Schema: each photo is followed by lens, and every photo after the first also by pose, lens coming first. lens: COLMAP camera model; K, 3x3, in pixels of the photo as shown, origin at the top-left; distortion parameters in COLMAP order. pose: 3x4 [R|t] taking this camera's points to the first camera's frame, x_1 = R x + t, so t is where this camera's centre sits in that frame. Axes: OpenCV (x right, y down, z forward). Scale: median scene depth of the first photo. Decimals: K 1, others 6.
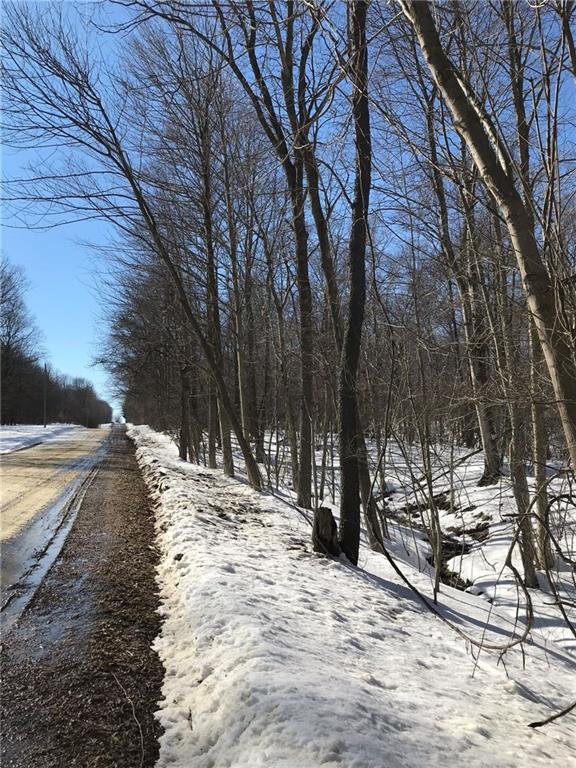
lens RADIAL K [[640.4, 0, 275.1], [0, 640.4, 378.1], [0, 0, 1]] dist [0.102426, -0.176201]
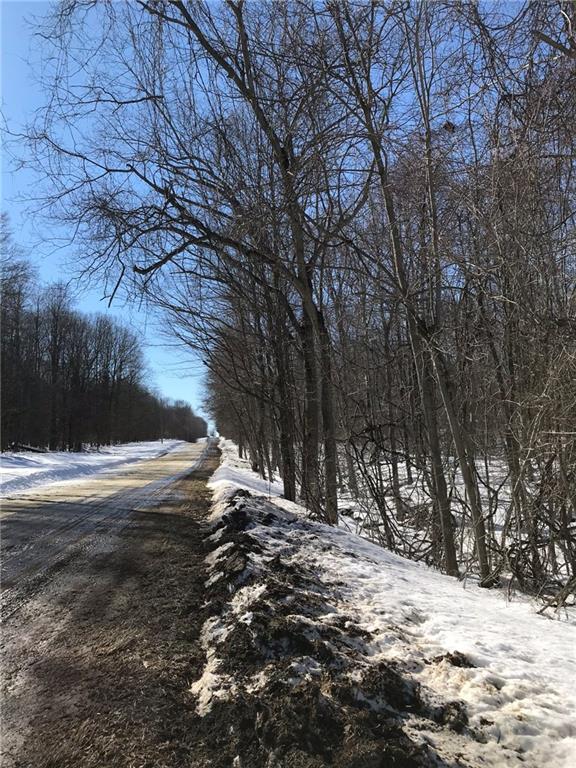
lens RADIAL K [[640.4, 0, 275.1], [0, 640.4, 378.1], [0, 0, 1]] dist [0.102426, -0.176201]
pose [[0.989394, -0.042110, -0.139017, 0.613583], [0.040004, 0.999039, -0.017913, -0.208179], [0.139638, 0.012162, 0.990128, -2.431300]]
